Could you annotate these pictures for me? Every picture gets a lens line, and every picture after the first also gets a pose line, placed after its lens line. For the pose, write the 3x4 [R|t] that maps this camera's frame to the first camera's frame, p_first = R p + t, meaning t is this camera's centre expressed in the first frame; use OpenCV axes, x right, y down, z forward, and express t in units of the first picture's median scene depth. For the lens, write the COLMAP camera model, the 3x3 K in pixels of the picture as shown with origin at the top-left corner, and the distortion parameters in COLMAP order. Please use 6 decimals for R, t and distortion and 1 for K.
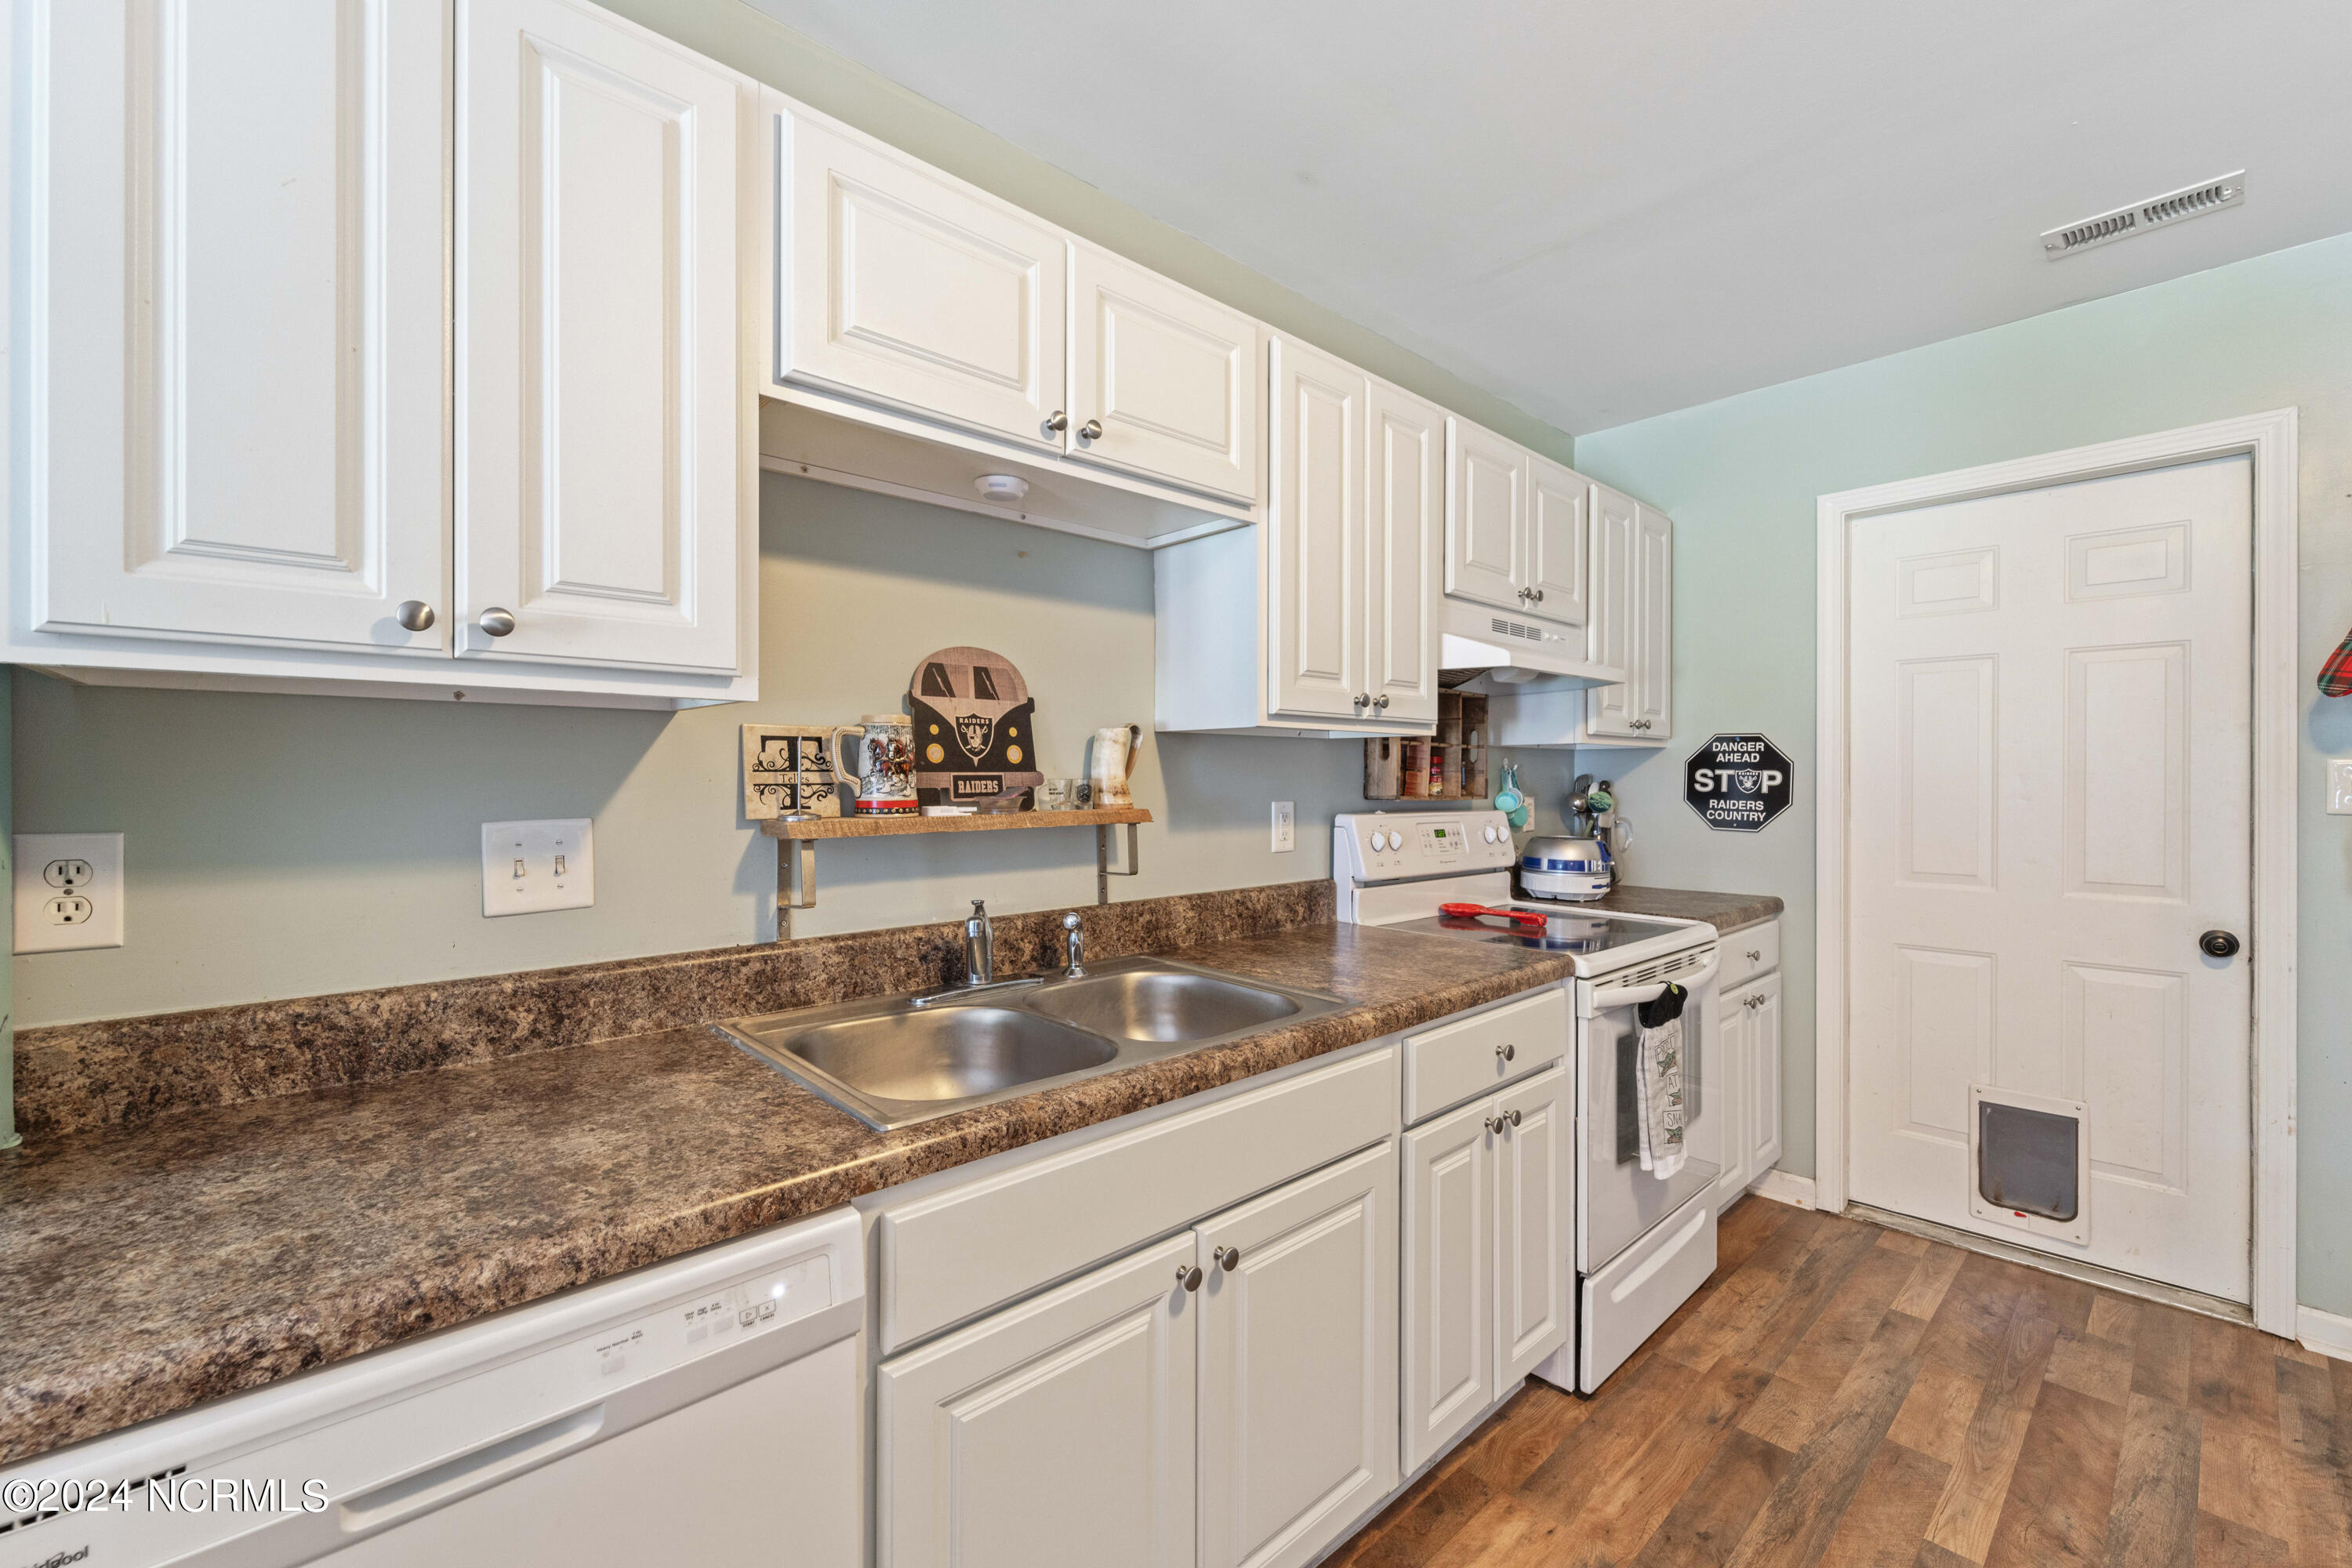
lens RADIAL K [[964.2, 0, 1171.6], [0, 964.2, 783.3], [0, 0, 1]] dist [0.003469, -0.000163]
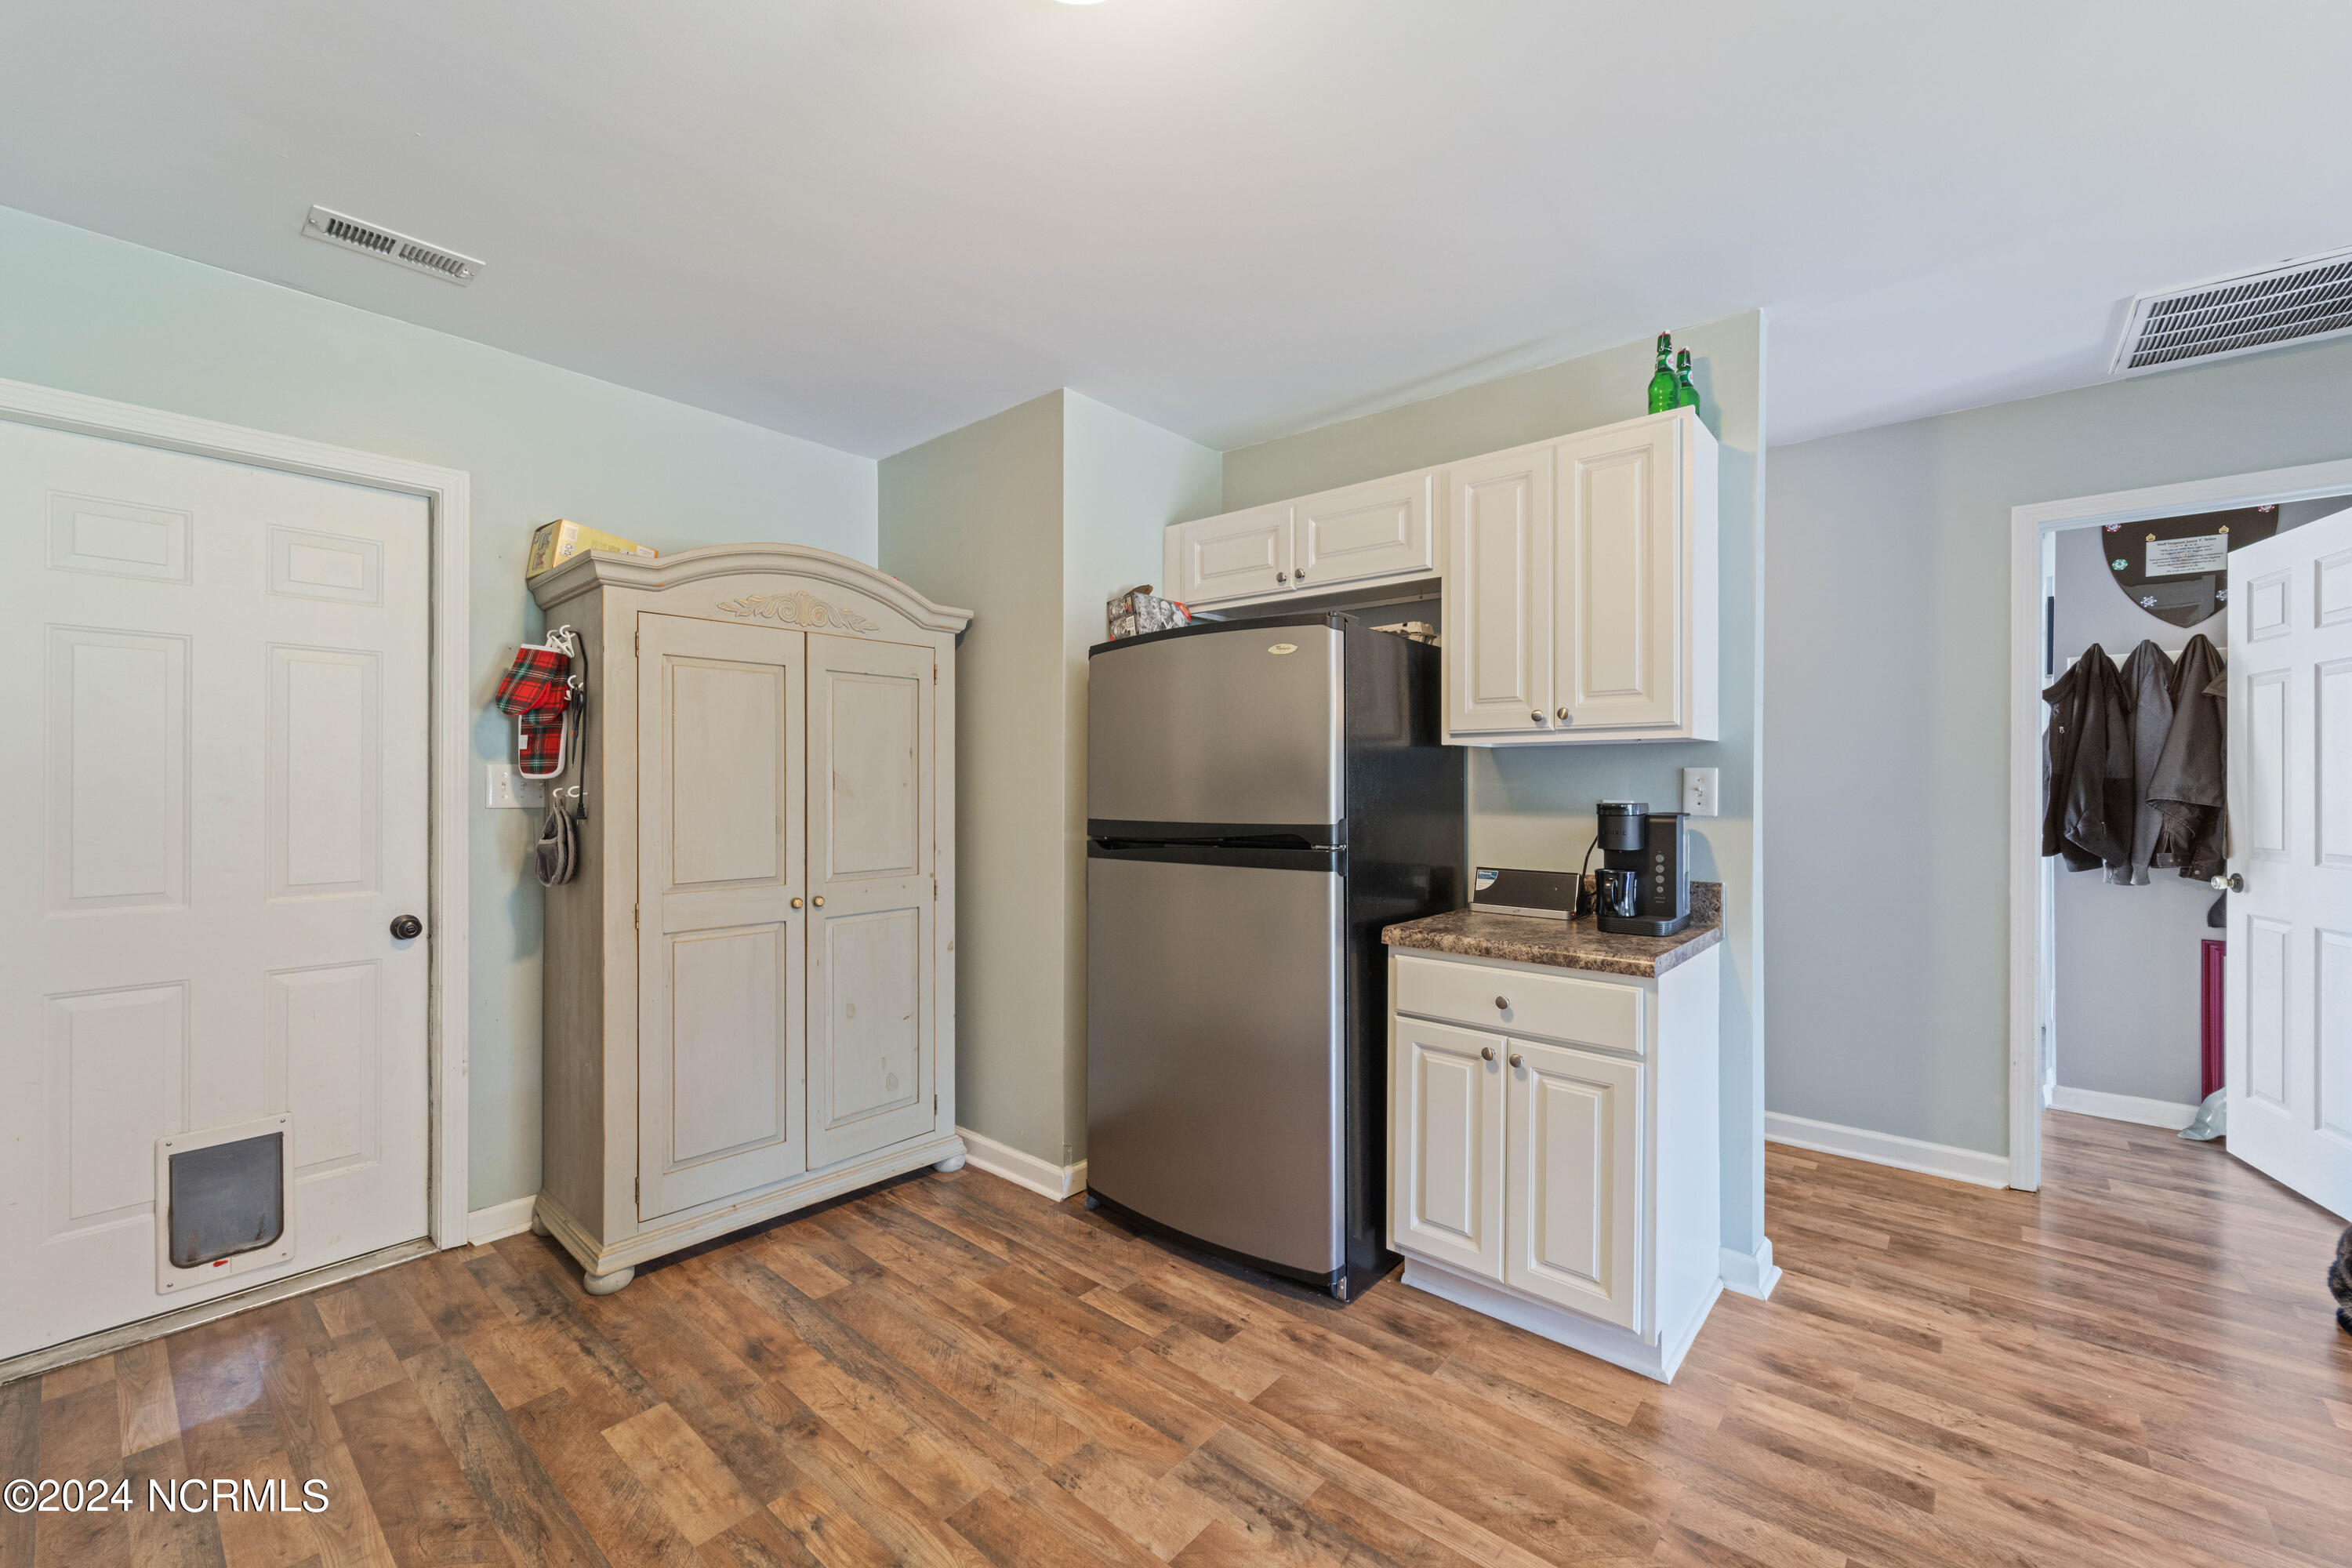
lens RADIAL K [[964.2, 0, 1171.6], [0, 964.2, 784.7], [0, 0, 1]] dist [0.003469, -0.000163]
pose [[-0.118657, -0.007096, 0.992910, -0.137451], [-0.005845, 0.999962, 0.006448, -0.011739], [-0.992918, -0.005038, -0.118694, 0.264886]]
